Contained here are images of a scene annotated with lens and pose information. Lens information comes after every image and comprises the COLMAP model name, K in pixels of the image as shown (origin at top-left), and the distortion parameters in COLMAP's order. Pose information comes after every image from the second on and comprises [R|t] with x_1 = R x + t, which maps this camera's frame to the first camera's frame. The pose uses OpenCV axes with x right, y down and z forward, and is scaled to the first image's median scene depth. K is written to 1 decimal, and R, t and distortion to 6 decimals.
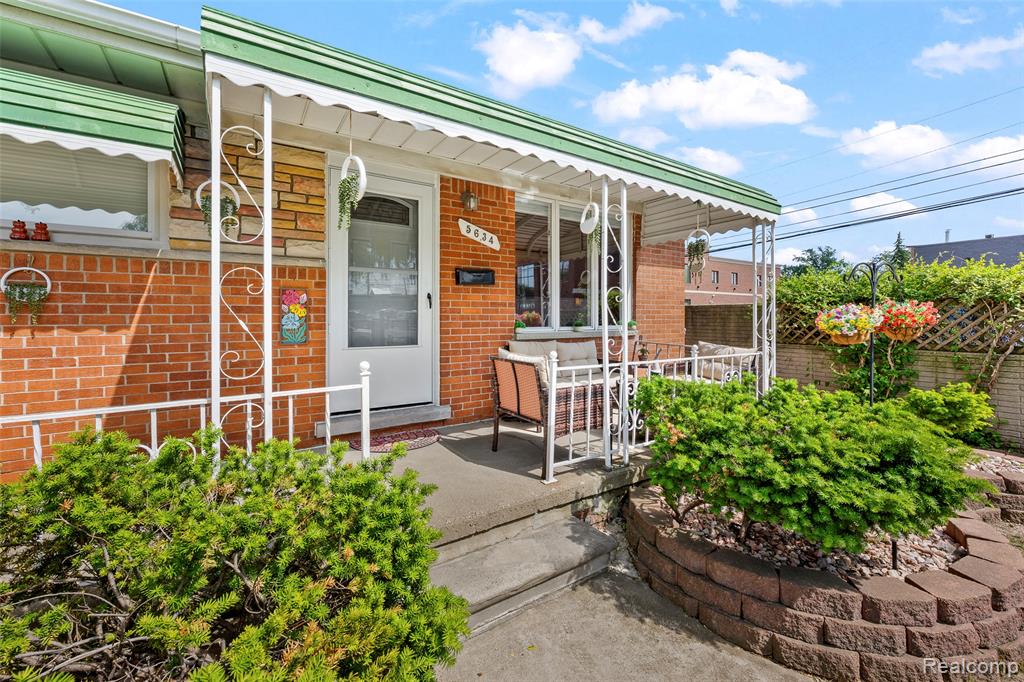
lens RADIAL K [[402.1, 0, 496.7], [0, 402.1, 320.8], [0, 0, 1]] dist [0.001332, 0.000227]
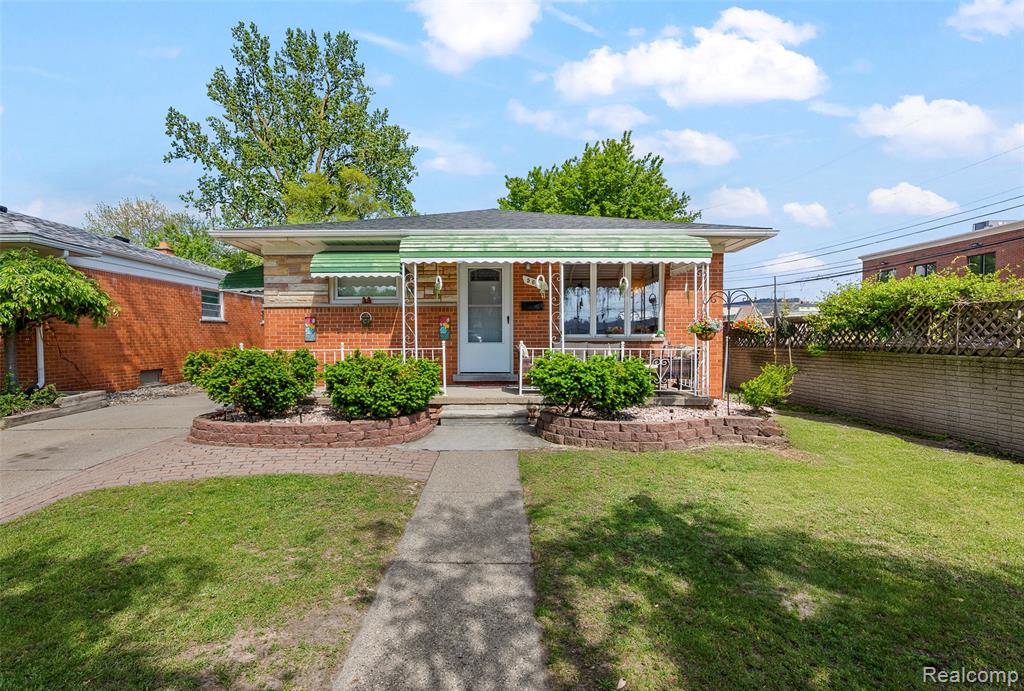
lens RADIAL K [[502.0, 0, 511.5], [0, 502.0, 360.1], [0, 0, 1]] dist [-0.000298, -0.000036]
pose [[0.852417, 0.021299, -0.522429, 1.158902], [-0.003074, 0.999357, 0.035727, 0.060413], [0.522854, -0.028849, 0.851934, -1.096152]]
